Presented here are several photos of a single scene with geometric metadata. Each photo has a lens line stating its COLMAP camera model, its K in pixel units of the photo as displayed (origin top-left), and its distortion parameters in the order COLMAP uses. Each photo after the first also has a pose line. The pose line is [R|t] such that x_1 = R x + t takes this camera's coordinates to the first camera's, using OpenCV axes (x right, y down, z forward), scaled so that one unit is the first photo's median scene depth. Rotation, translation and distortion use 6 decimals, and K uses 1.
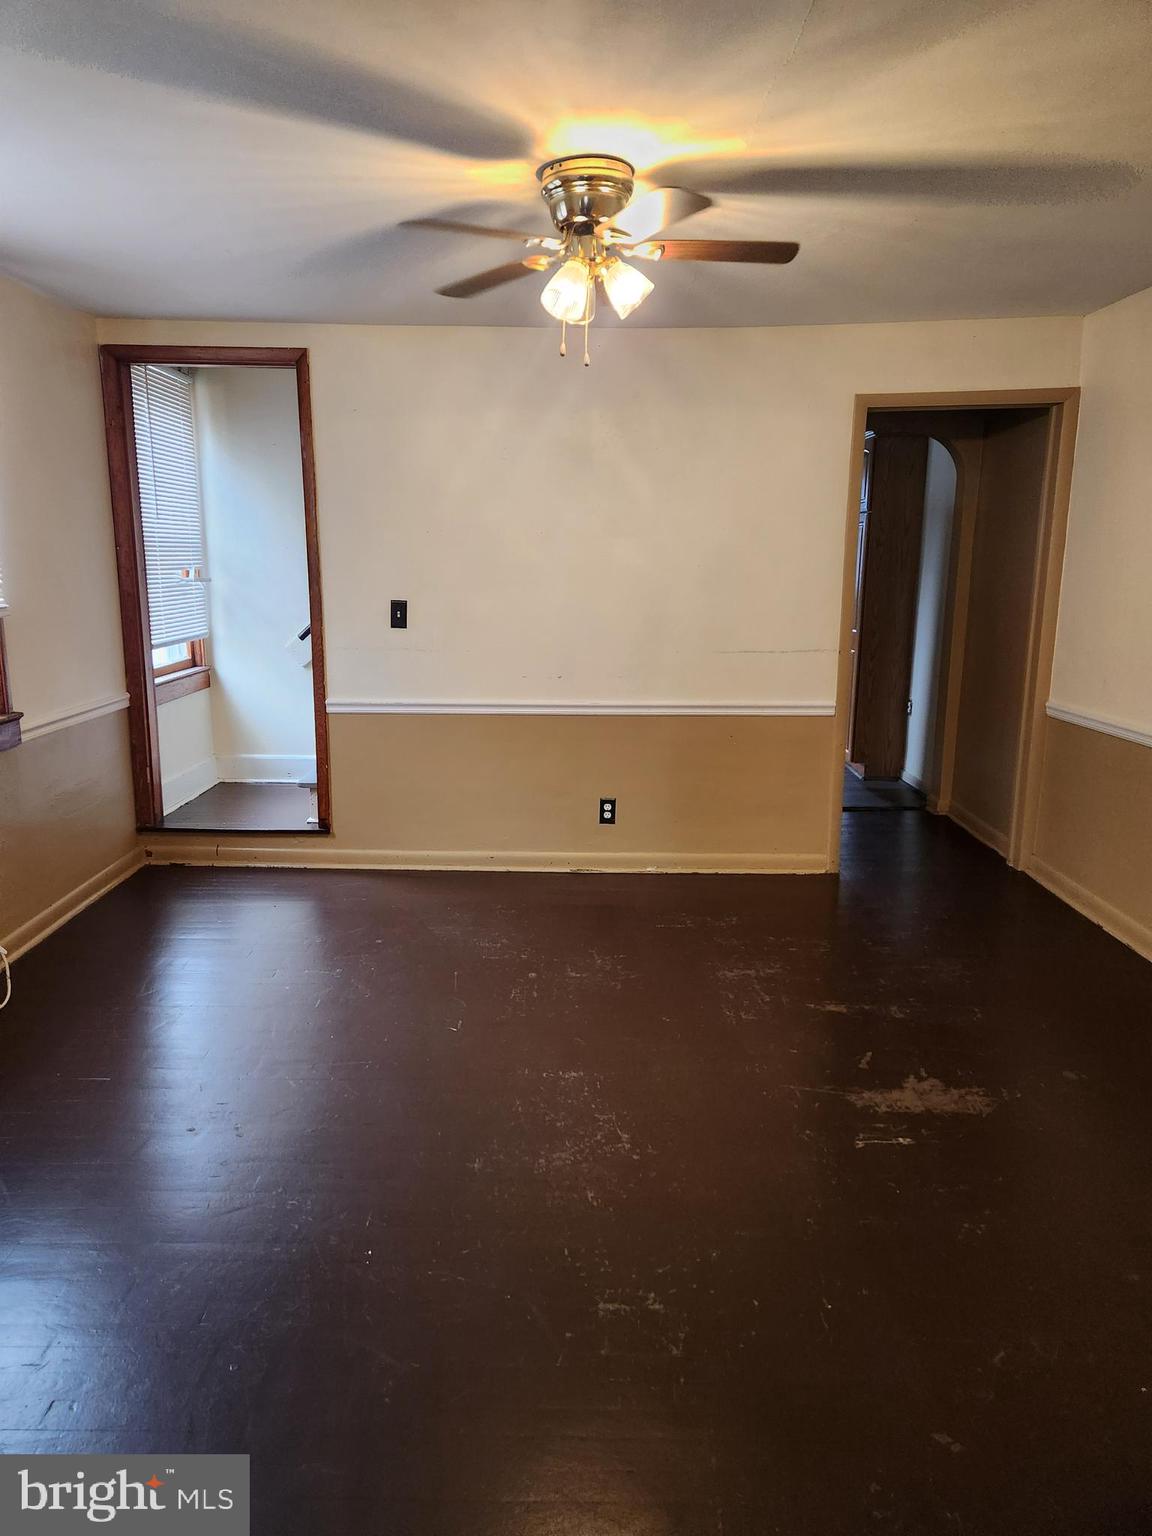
lens RADIAL K [[1042.0, 0, 583.2], [0, 1042.0, 766.8], [0, 0, 1]] dist [0.058688, -0.056433]
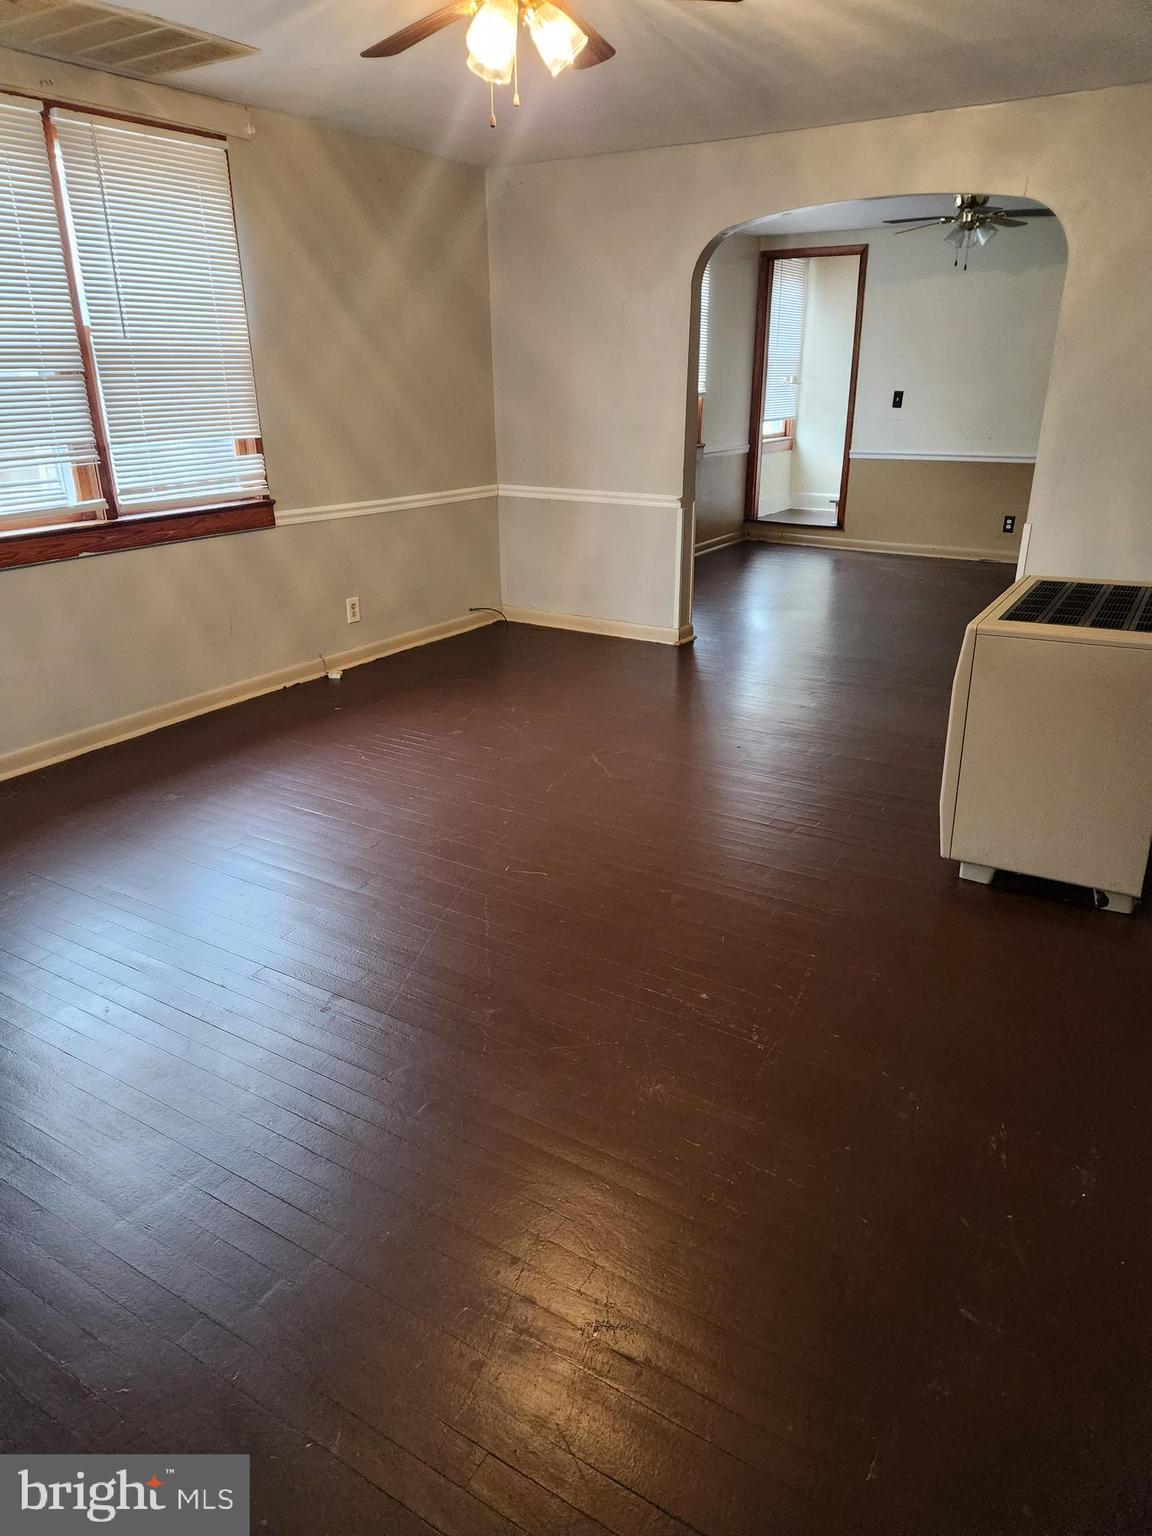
lens RADIAL K [[1042.0, 0, 565.6], [0, 1042.0, 775.6], [0, 0, 1]] dist [0.058688, -0.056433]
pose [[0.843949, 0.178845, -0.505732, 0.340365], [-0.092287, 0.977136, 0.191545, 0.174339], [0.528425, -0.114982, 0.841158, -0.808328]]
